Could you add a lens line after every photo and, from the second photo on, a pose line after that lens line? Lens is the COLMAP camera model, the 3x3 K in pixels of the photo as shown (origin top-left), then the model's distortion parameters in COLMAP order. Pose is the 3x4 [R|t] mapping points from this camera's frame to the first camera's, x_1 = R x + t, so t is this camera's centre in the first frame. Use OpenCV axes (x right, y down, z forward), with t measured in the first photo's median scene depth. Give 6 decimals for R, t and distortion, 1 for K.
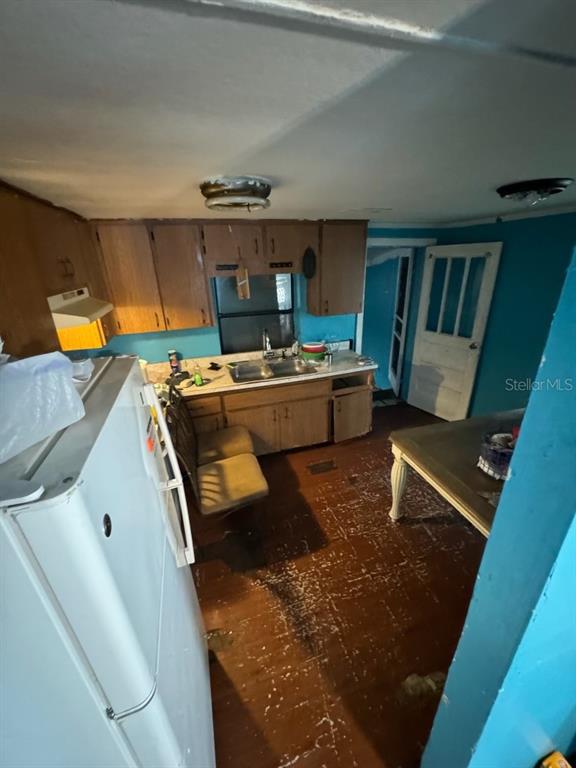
lens RADIAL K [[307.9, 0, 289.1], [0, 307.9, 384.7], [0, 0, 1]] dist [-0.004310, 0.000295]
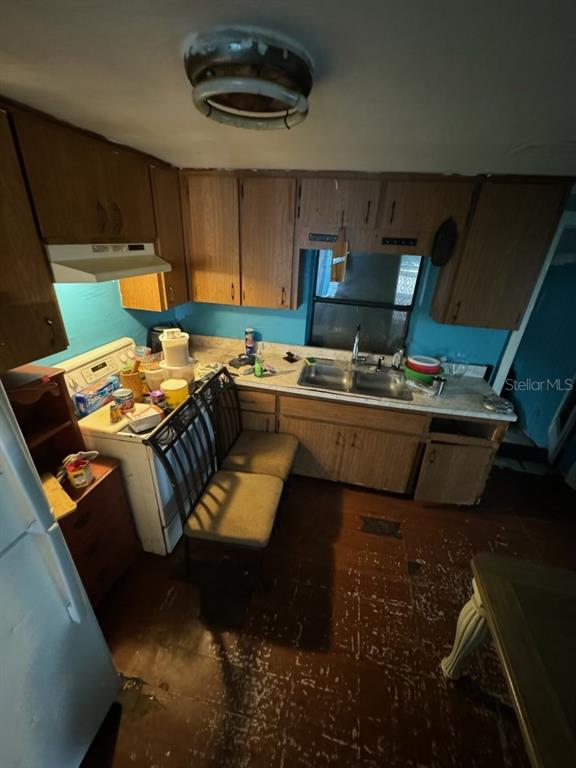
lens RADIAL K [[307.9, 0, 288.8], [0, 307.9, 384.2], [0, 0, 1]] dist [-0.004310, 0.000295]
pose [[0.870893, 0.276174, -0.406539, 0.128830], [-0.254186, 0.961066, 0.108361, -0.086797], [0.420637, 0.008966, 0.907185, 0.255866]]
